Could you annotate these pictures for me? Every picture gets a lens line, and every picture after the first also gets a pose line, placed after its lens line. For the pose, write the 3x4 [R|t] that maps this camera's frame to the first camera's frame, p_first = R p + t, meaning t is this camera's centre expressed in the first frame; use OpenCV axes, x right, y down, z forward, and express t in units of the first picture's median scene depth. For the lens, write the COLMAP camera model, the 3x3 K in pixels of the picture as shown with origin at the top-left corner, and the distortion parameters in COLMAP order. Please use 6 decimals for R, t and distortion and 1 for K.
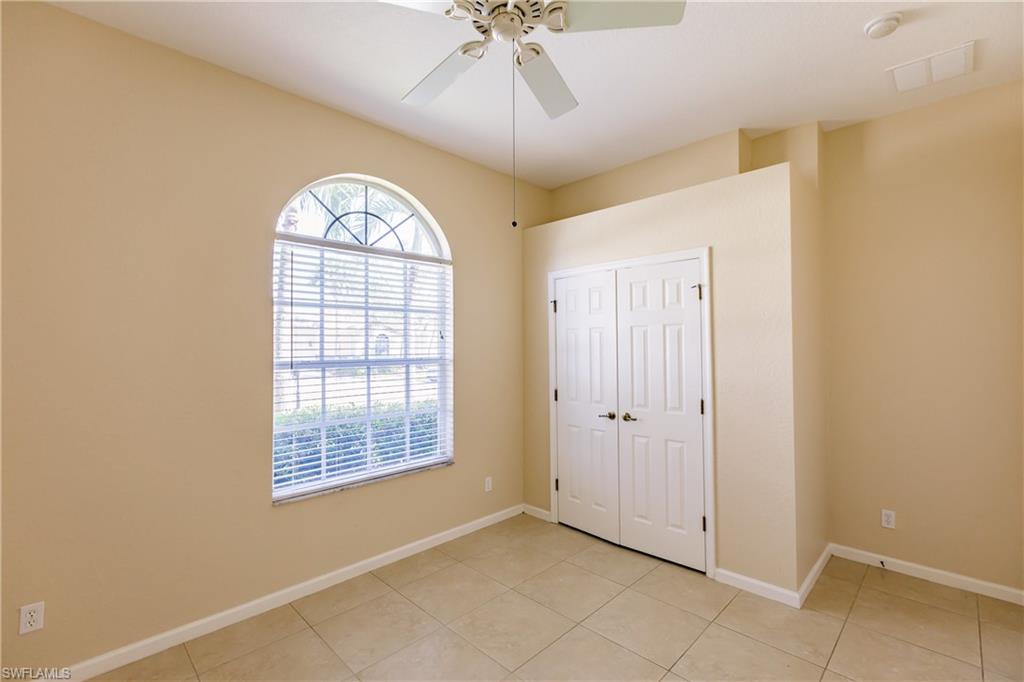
lens RADIAL K [[454.3, 0, 509.0], [0, 454.3, 337.6], [0, 0, 1]] dist [-0.003067, -0.001144]
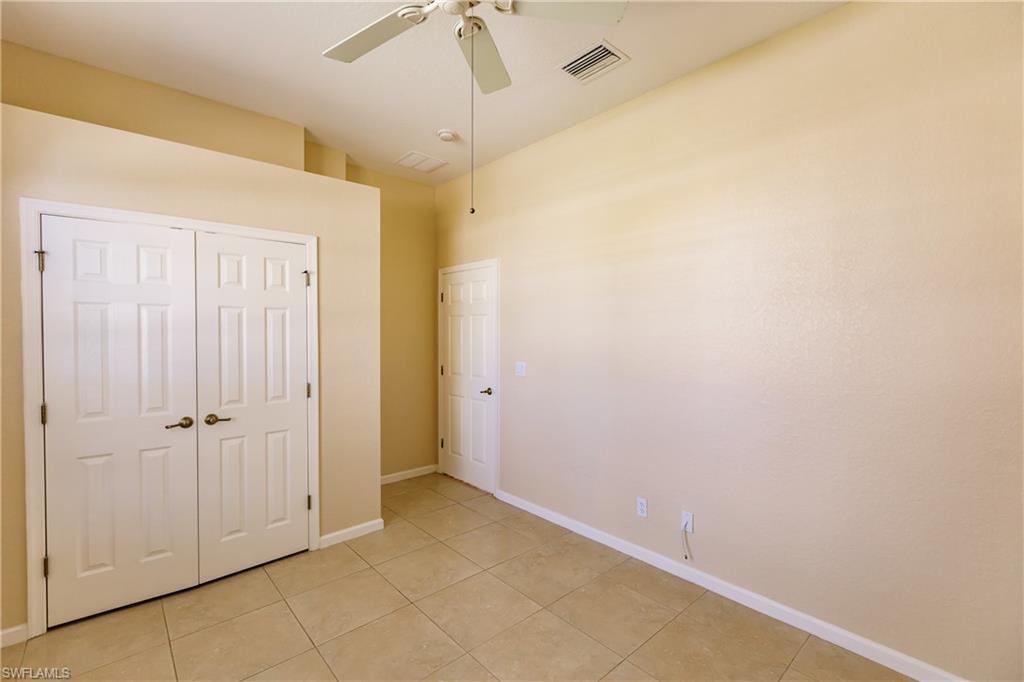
lens RADIAL K [[454.3, 0, 509.0], [0, 454.3, 337.6], [0, 0, 1]] dist [-0.003067, -0.001144]
pose [[0.044562, -0.006837, 0.998983, -0.298587], [-0.019766, 0.999775, 0.007724, 0.008262], [-0.998811, -0.020090, 0.044417, 0.257866]]
